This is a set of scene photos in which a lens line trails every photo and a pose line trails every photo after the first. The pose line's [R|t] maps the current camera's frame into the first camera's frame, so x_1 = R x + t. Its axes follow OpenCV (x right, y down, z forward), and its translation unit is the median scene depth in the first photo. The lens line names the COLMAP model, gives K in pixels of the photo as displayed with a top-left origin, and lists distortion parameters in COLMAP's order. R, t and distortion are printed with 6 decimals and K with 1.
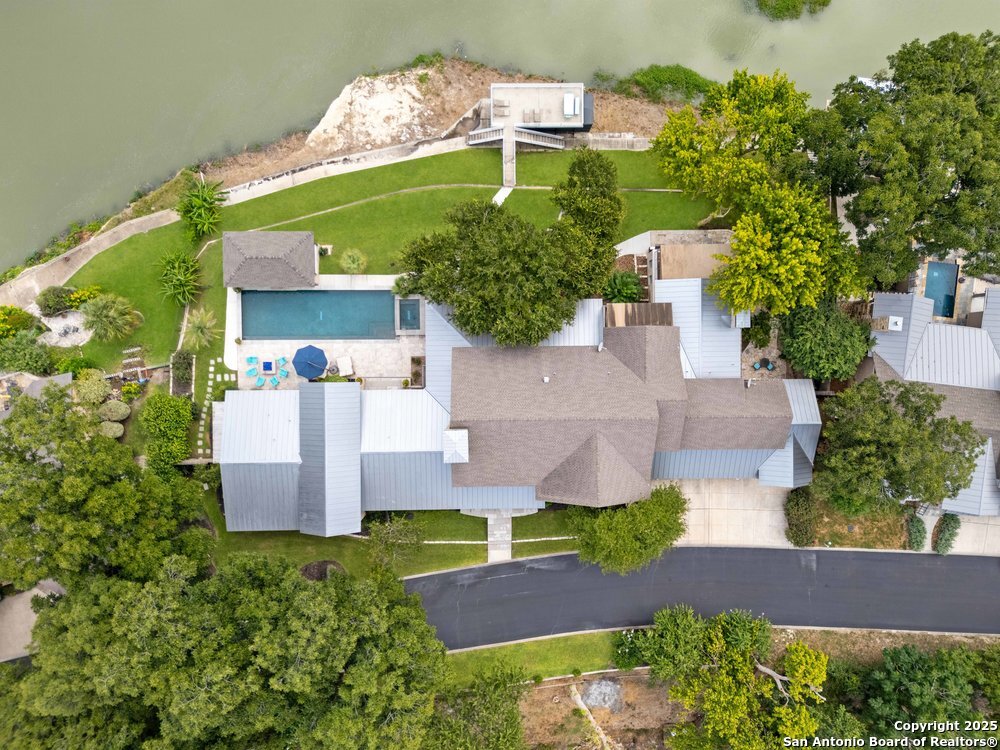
lens RADIAL K [[730.8, 0, 500.0], [0, 730.8, 375.0], [0, 0, 1]] dist [0.071703, -0.061325]
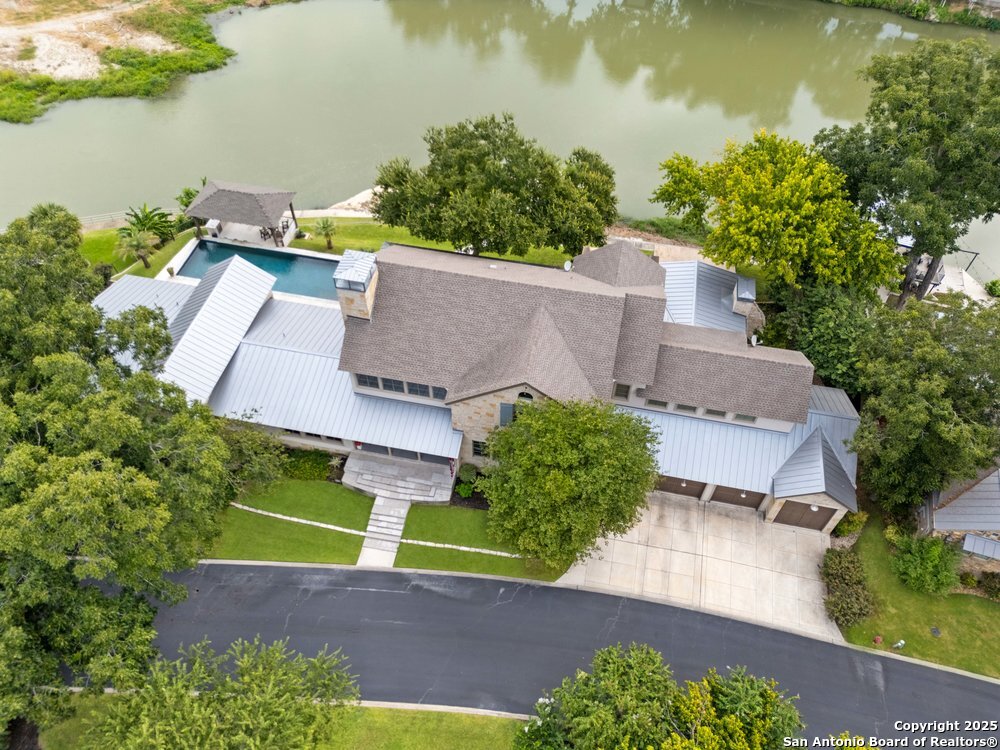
lens RADIAL K [[730.8, 0, 500.0], [0, 730.8, 375.0], [0, 0, 1]] dist [0.071703, -0.061325]
pose [[0.977821, 0.159672, -0.135537, 0.170378], [-0.209440, 0.746772, -0.631242, 0.516193], [0.000423, 0.645628, 0.763652, 0.391849]]
